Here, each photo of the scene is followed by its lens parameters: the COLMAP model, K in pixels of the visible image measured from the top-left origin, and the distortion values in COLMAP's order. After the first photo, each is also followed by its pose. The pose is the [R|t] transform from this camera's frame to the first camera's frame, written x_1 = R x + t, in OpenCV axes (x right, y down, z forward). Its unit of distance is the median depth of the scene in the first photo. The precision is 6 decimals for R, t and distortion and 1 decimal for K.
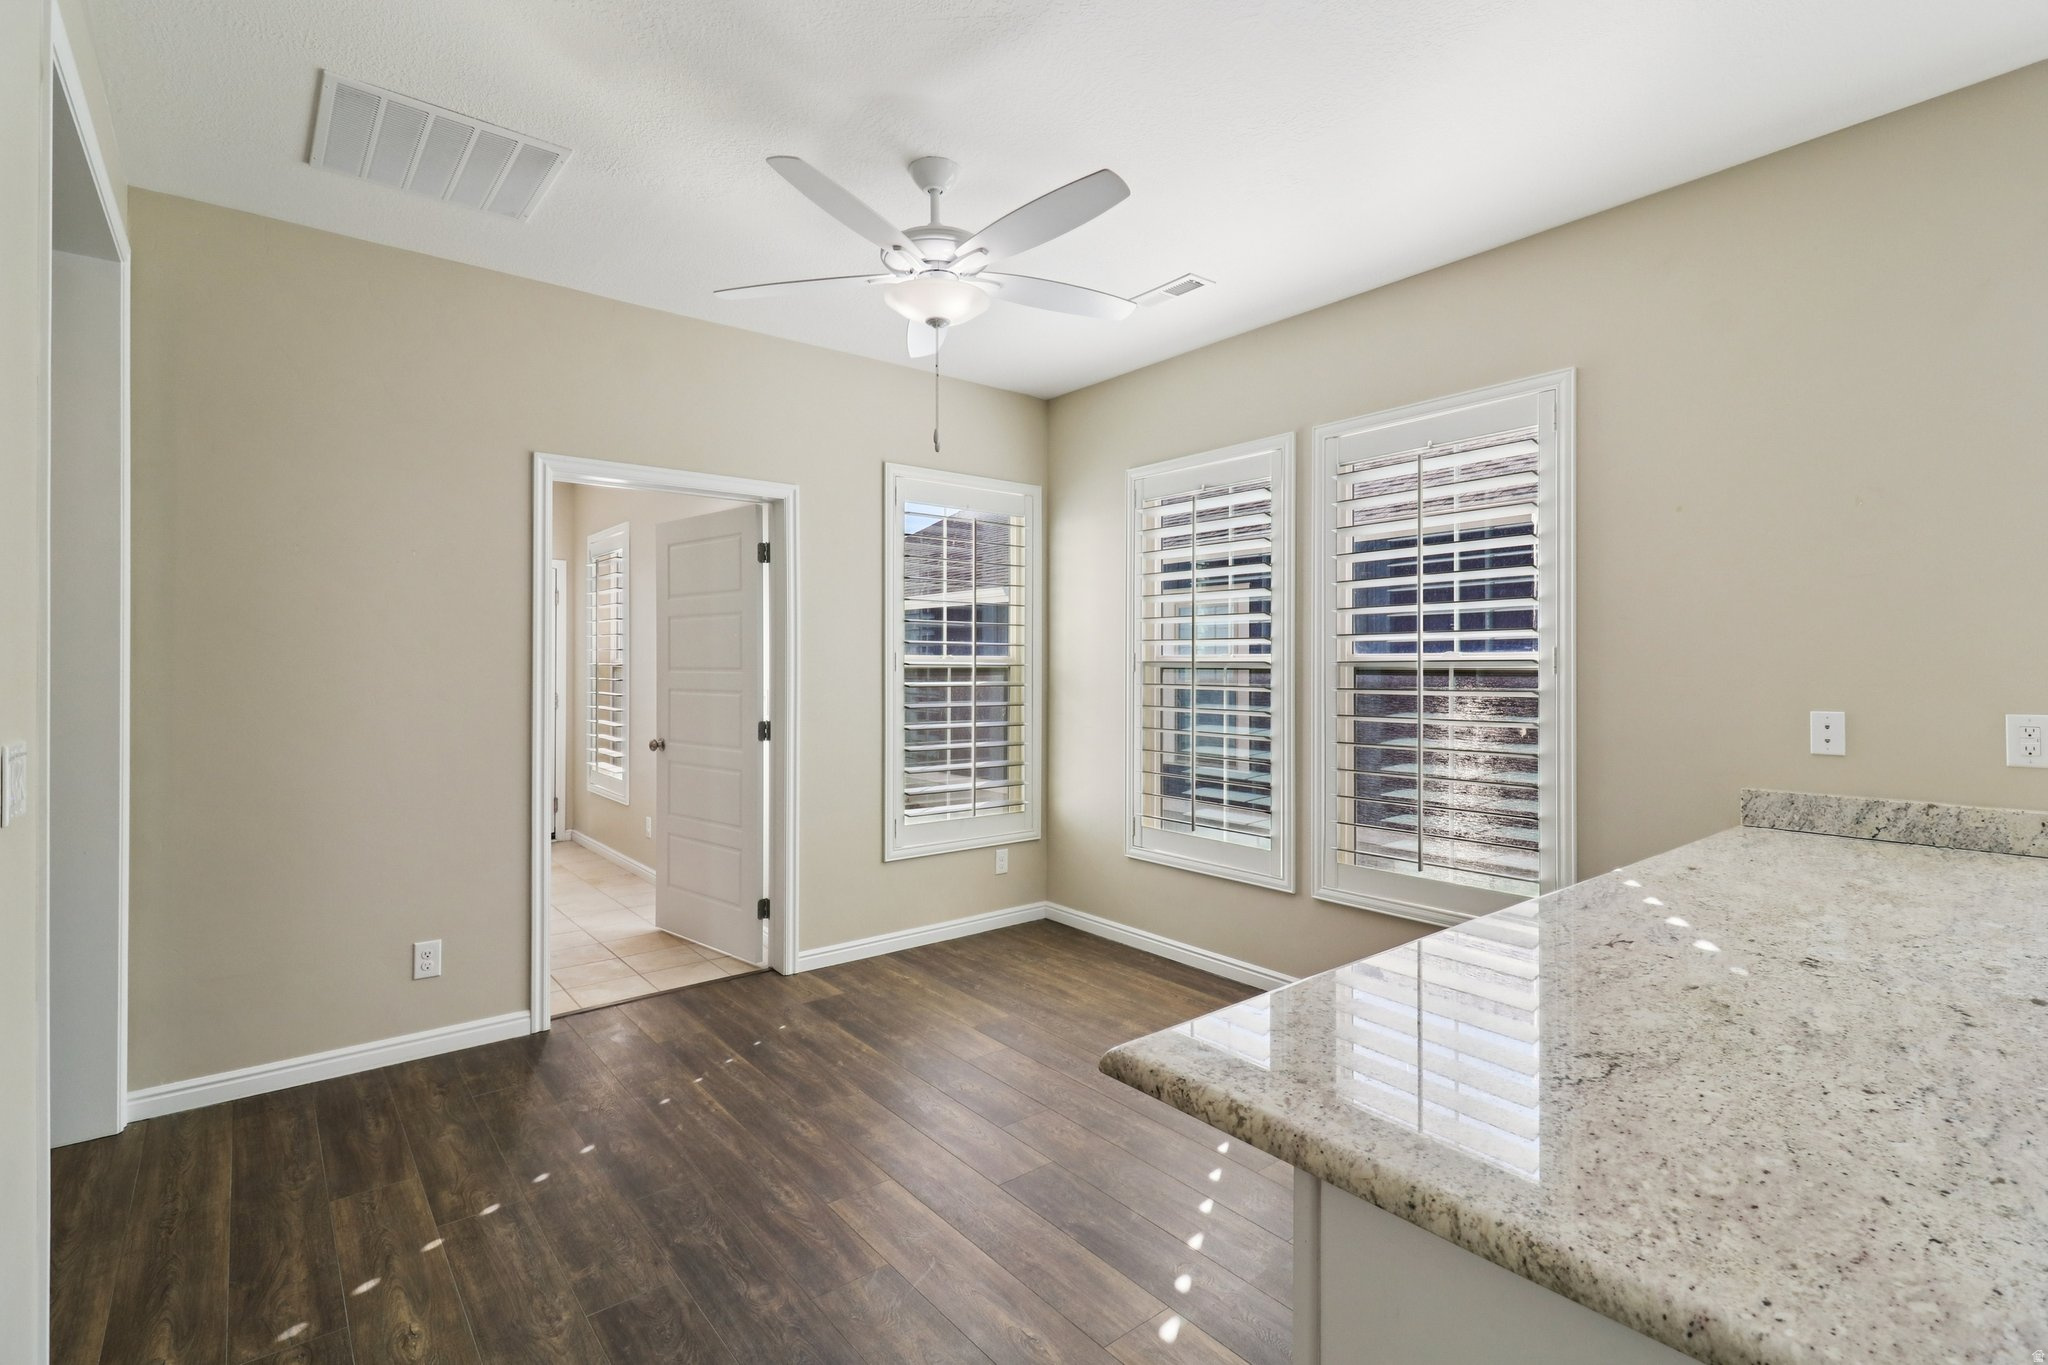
lens RADIAL K [[942.6, 0, 1015.5], [0, 942.6, 663.4], [0, 0, 1]] dist [0.030164, -0.010502]
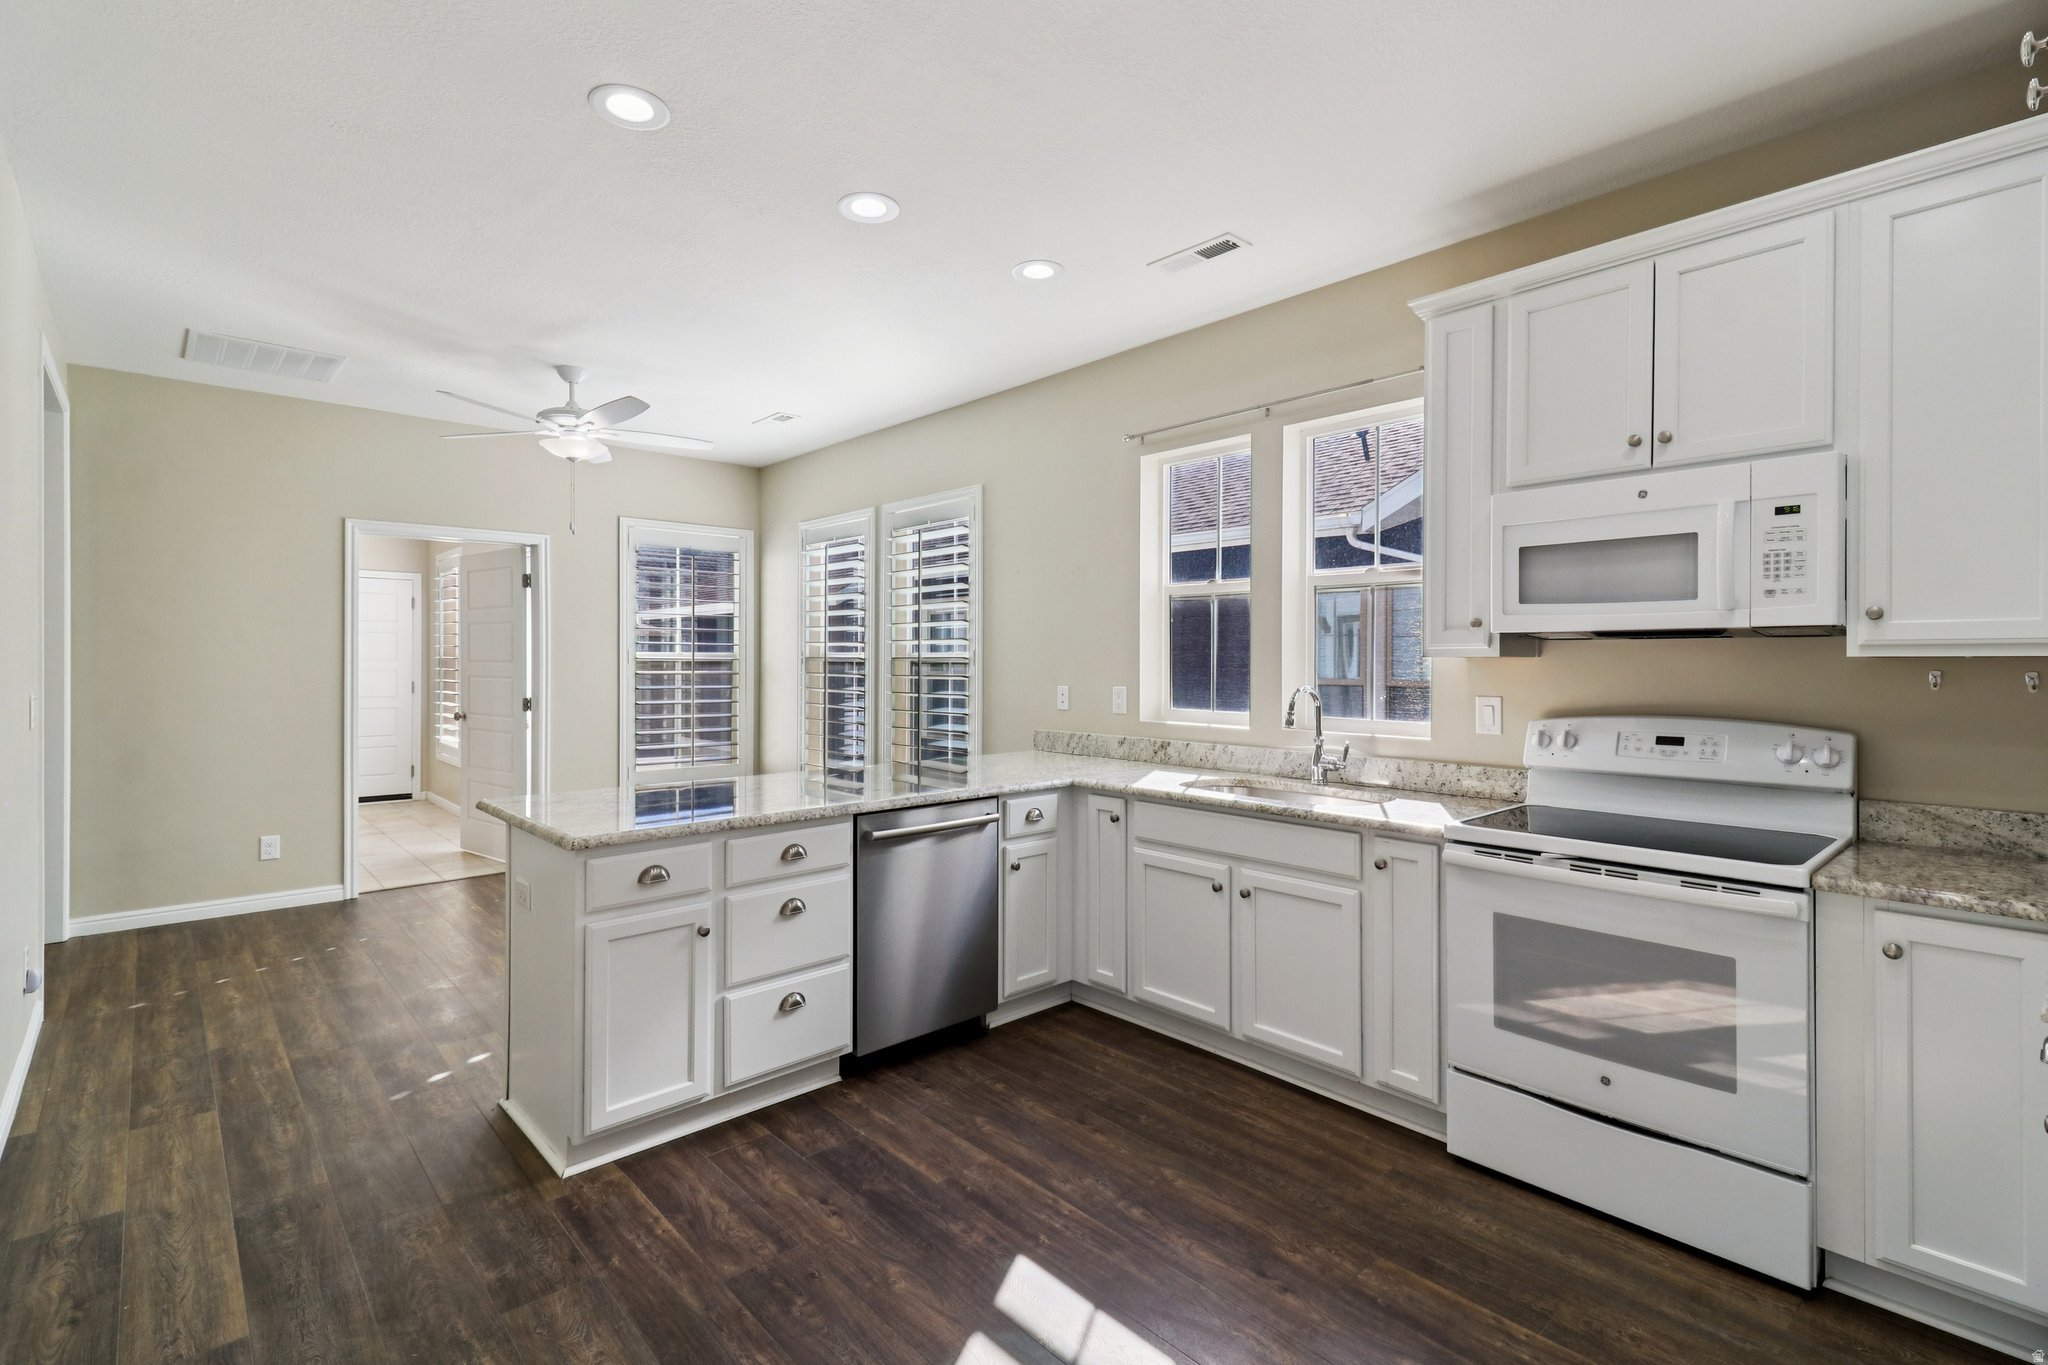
lens RADIAL K [[942.6, 0, 1015.5], [0, 942.6, 663.4], [0, 0, 1]] dist [0.030164, -0.010502]
pose [[0.998467, 0.002368, 0.055294, 0.471775], [-0.002747, 0.999973, 0.006779, -0.003774], [-0.055277, -0.006920, 0.998447, -0.574928]]
